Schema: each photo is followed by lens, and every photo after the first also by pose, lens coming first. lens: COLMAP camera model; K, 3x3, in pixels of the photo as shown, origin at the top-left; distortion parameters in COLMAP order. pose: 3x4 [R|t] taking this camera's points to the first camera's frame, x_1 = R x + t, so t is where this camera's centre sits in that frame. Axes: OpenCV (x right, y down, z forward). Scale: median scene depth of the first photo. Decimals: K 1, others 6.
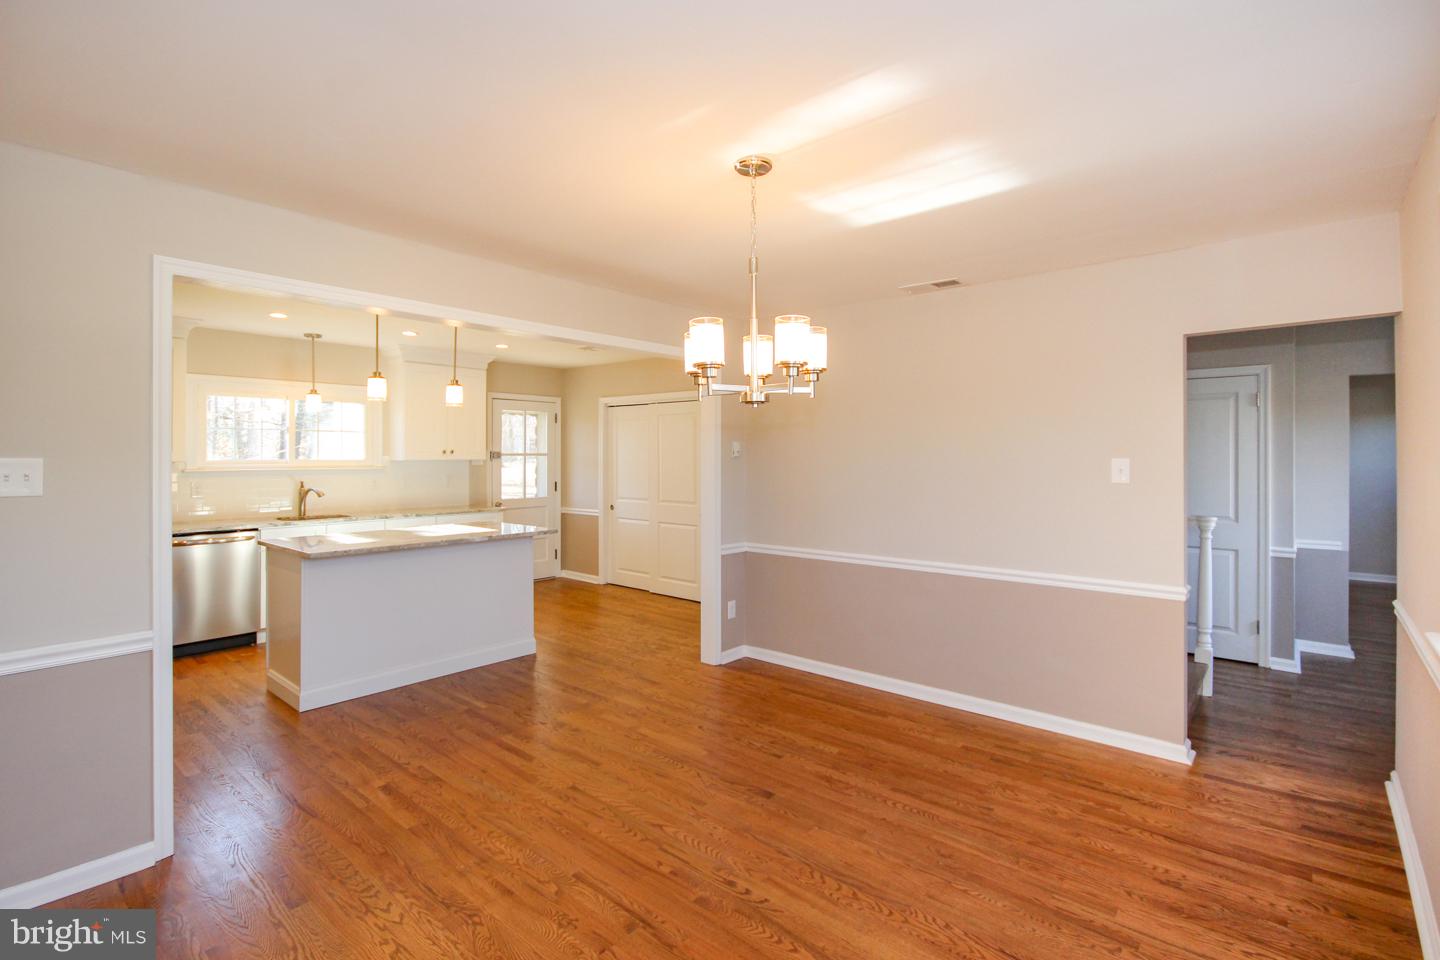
lens RADIAL K [[680.0, 0, 707.8], [0, 680.0, 452.6], [0, 0, 1]] dist [-0.006563, -0.000619]
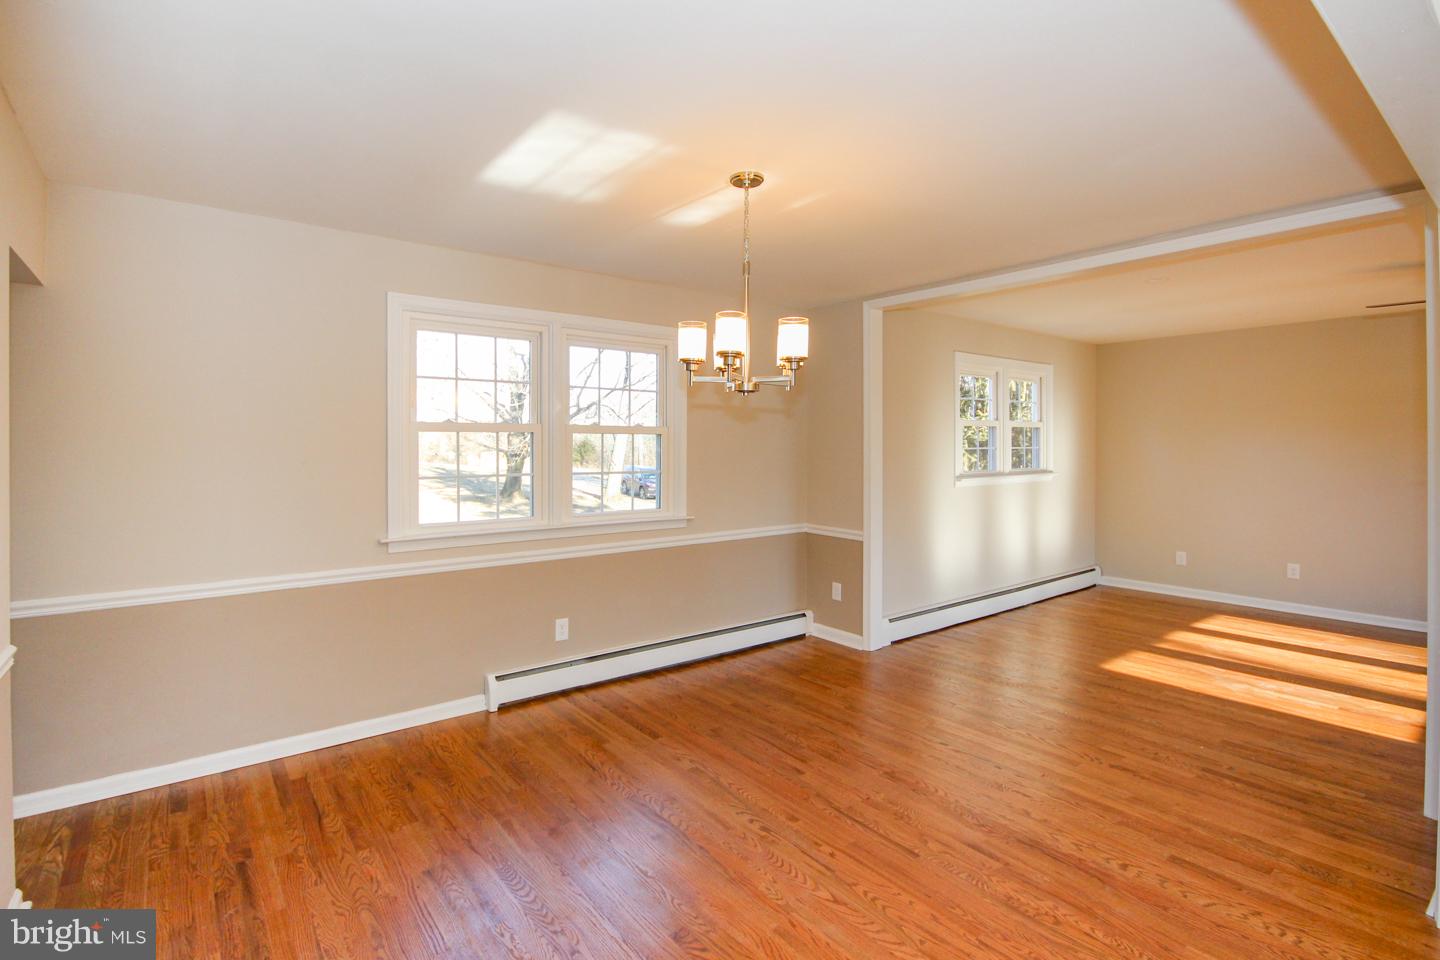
lens RADIAL K [[679.8, 0, 722.1], [0, 679.8, 451.5], [0, 0, 1]] dist [-0.000301, -0.000021]
pose [[-0.984978, -0.001150, 0.172679, -0.087287], [-0.001184, 0.999999, -0.000089, 0.027325], [-0.172678, -0.000292, -0.984978, 2.091532]]
